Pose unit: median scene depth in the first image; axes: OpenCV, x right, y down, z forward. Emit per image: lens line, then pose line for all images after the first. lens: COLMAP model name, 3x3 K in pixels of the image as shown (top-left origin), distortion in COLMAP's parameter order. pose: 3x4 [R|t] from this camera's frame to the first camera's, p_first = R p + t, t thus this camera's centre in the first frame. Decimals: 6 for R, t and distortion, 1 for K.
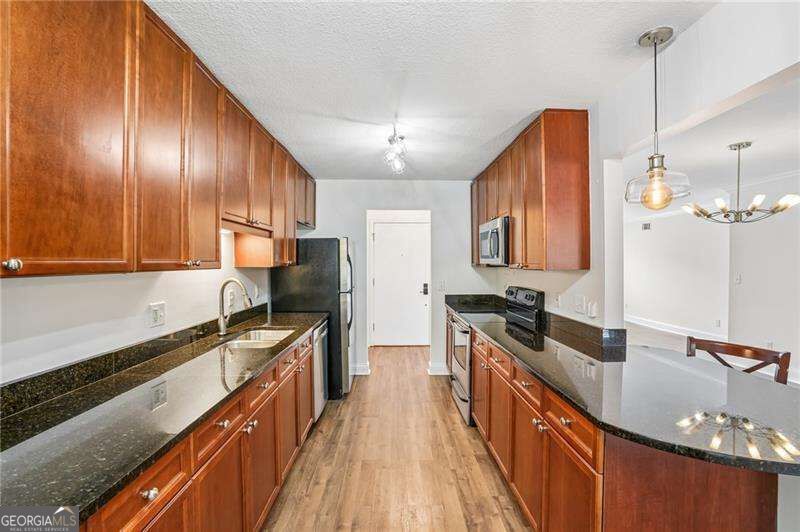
lens RADIAL K [[372.1, 0, 397.6], [0, 372.1, 261.5], [0, 0, 1]] dist [-0.069176, 0.023522]
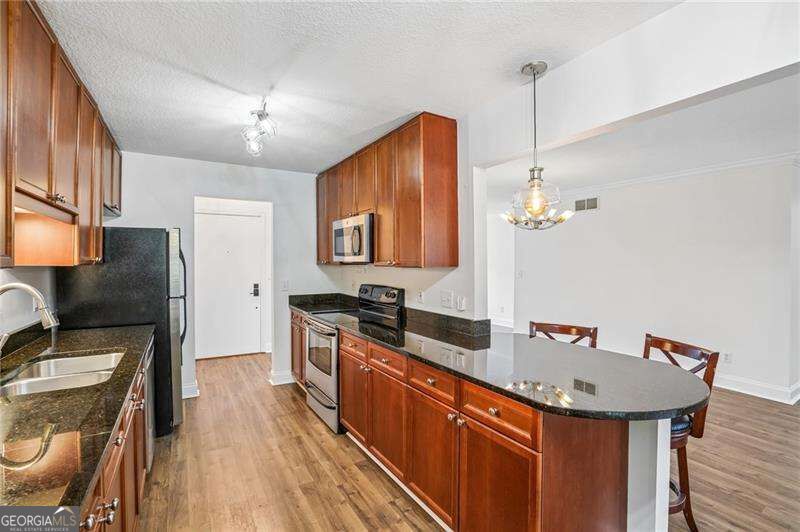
lens RADIAL K [[376.0, 0, 399.0], [0, 376.0, 258.4], [0, 0, 1]] dist [-0.070060, 0.025463]
pose [[0.864537, 0.004817, 0.502547, -0.148018], [-0.002610, 0.999984, -0.005094, 0.002487], [-0.502563, 0.003093, 0.864535, 0.099188]]
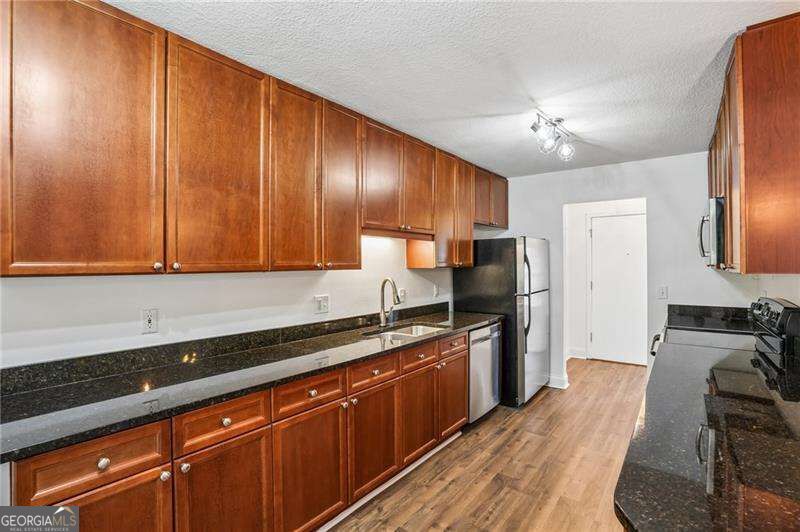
lens RADIAL K [[376.0, 0, 399.0], [0, 376.0, 258.4], [0, 0, 1]] dist [-0.070060, 0.025463]
pose [[0.771309, -0.011886, -0.636350, 0.262059], [0.005546, 0.999913, -0.011954, -0.000465], [0.636437, 0.005691, 0.771308, 0.086687]]
